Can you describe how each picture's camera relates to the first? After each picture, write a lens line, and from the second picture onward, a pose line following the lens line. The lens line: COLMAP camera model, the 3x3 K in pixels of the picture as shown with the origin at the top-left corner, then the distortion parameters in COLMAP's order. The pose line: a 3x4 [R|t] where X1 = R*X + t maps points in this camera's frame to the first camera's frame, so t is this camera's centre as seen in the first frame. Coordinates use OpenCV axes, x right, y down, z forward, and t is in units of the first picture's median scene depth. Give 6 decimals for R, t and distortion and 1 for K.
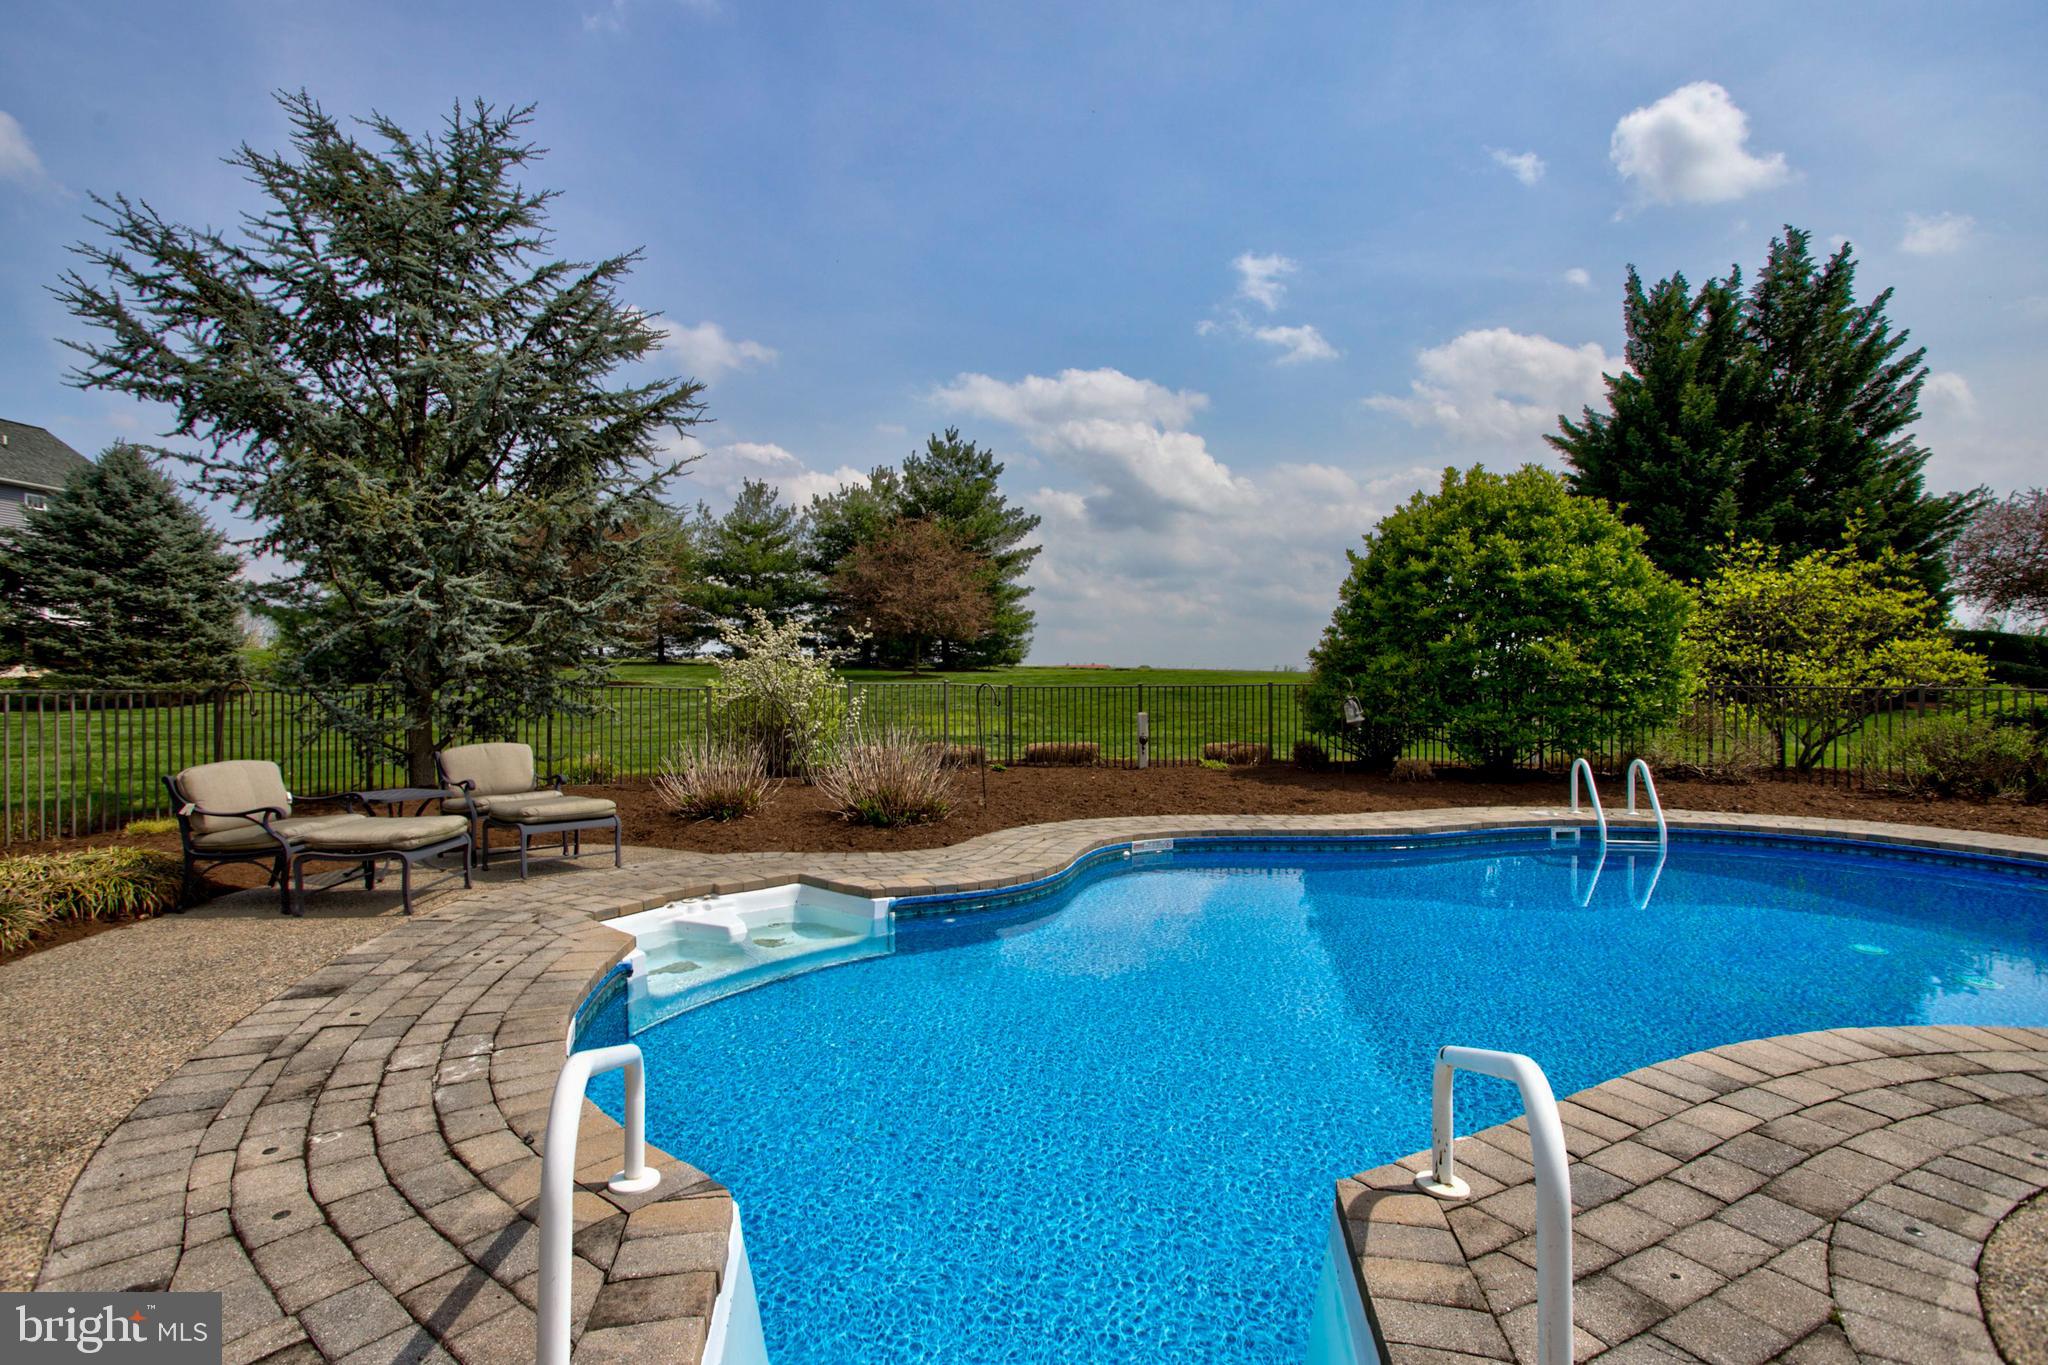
lens RADIAL K [[1000.2, 0, 1007.6], [0, 1000.2, 677.9], [0, 0, 1]] dist [-0.003859, 0.003559]
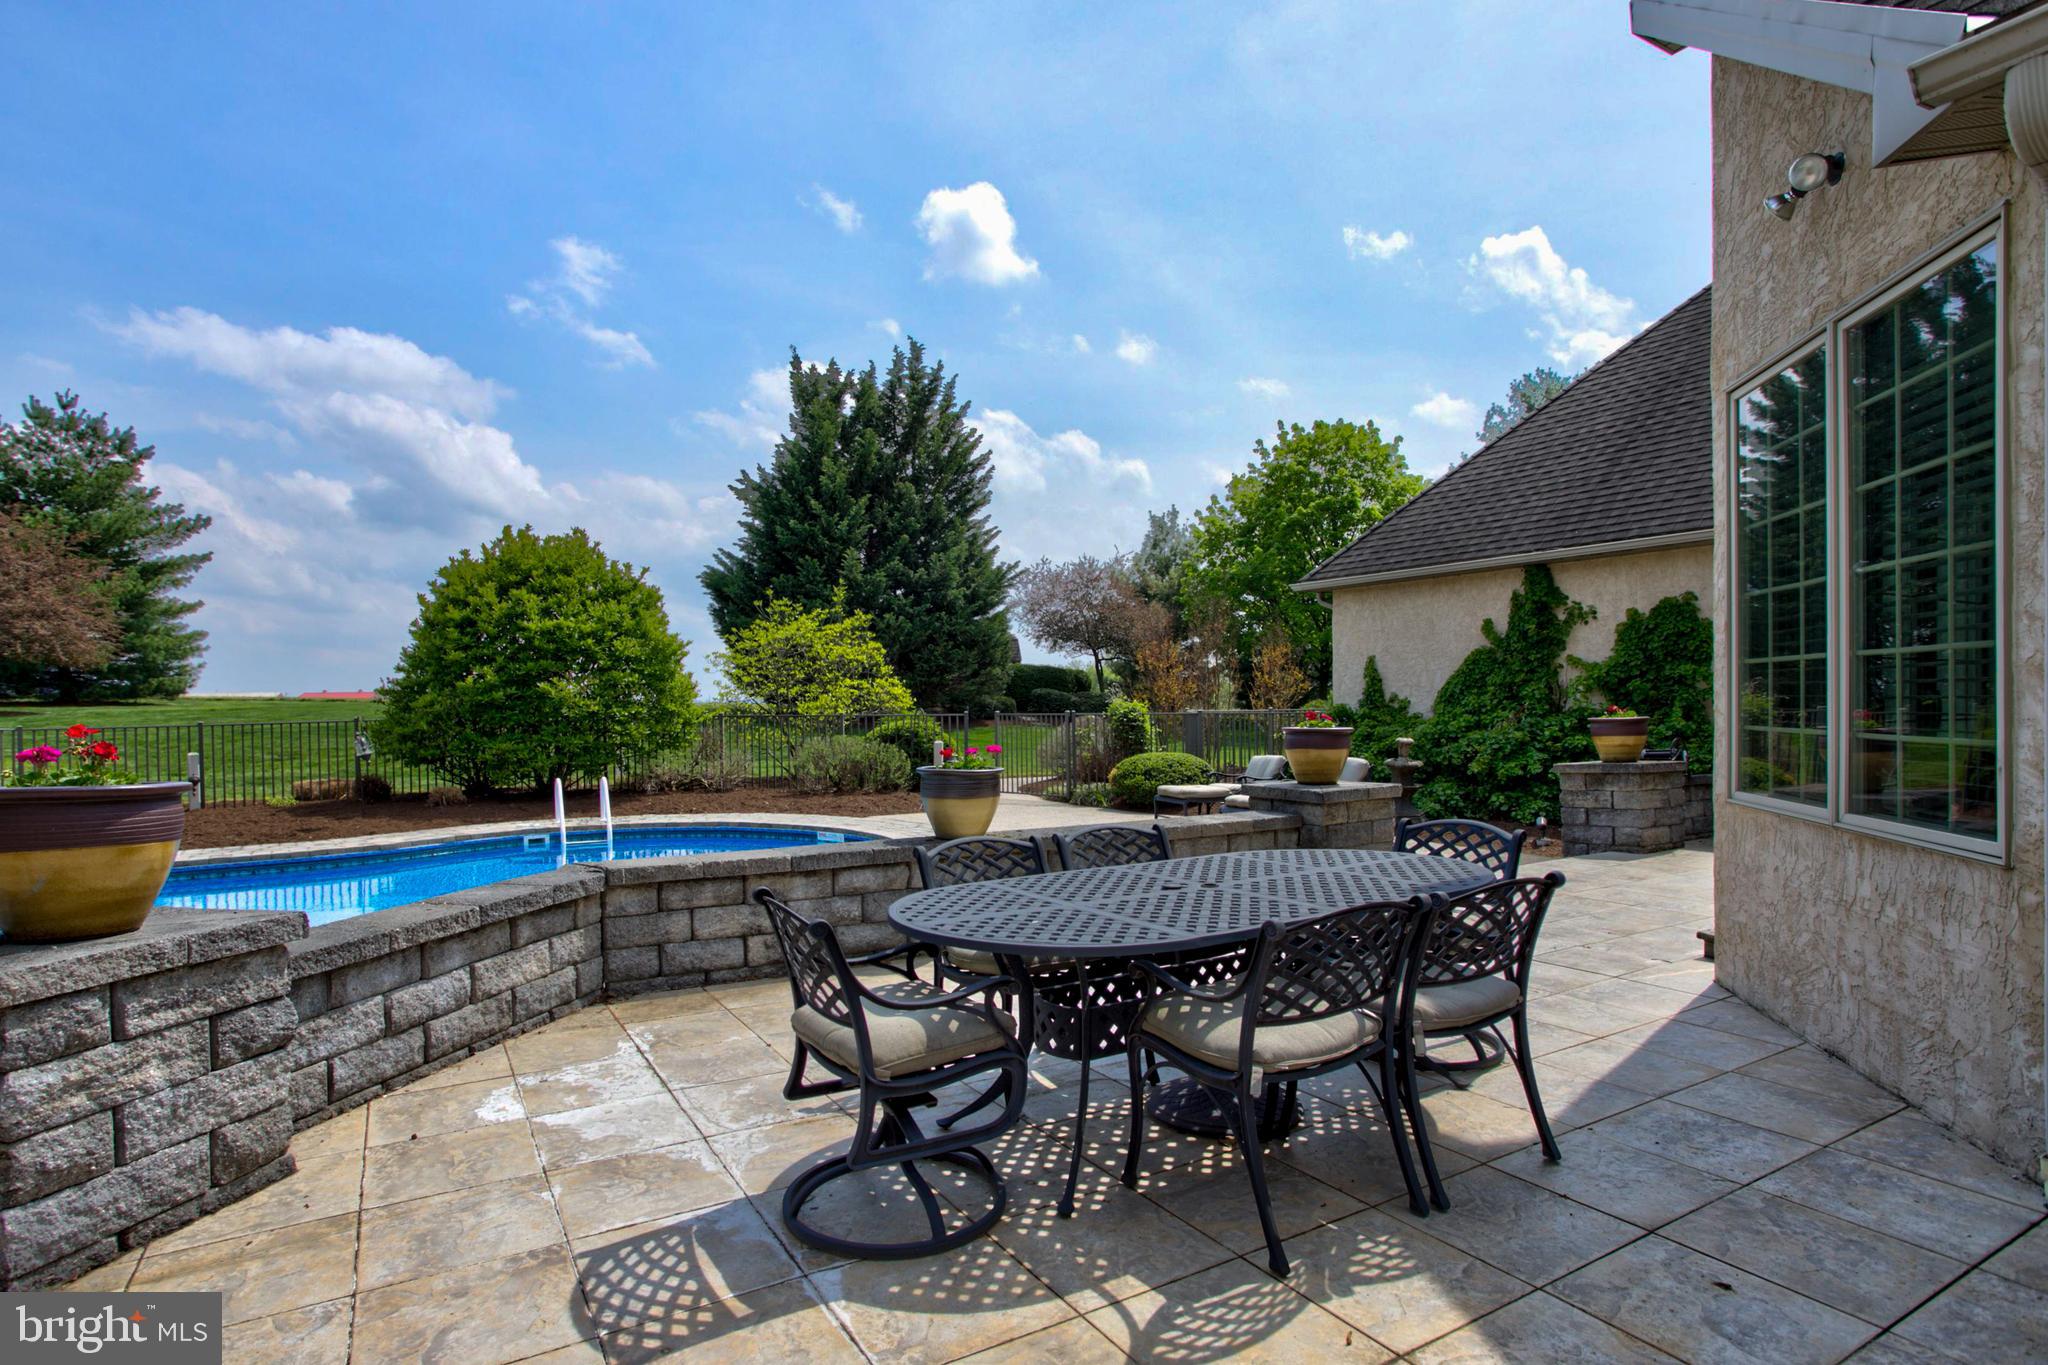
lens RADIAL K [[1032.4, 0, 1004.4], [0, 1032.4, 723.9], [0, 0, 1]] dist [-0.008386, 0.006248]
pose [[0.813968, -0.031634, 0.580048, 0.100266], [0.017445, 0.999397, 0.030024, -0.005319], [-0.580648, -0.014319, 0.814029, -0.123362]]
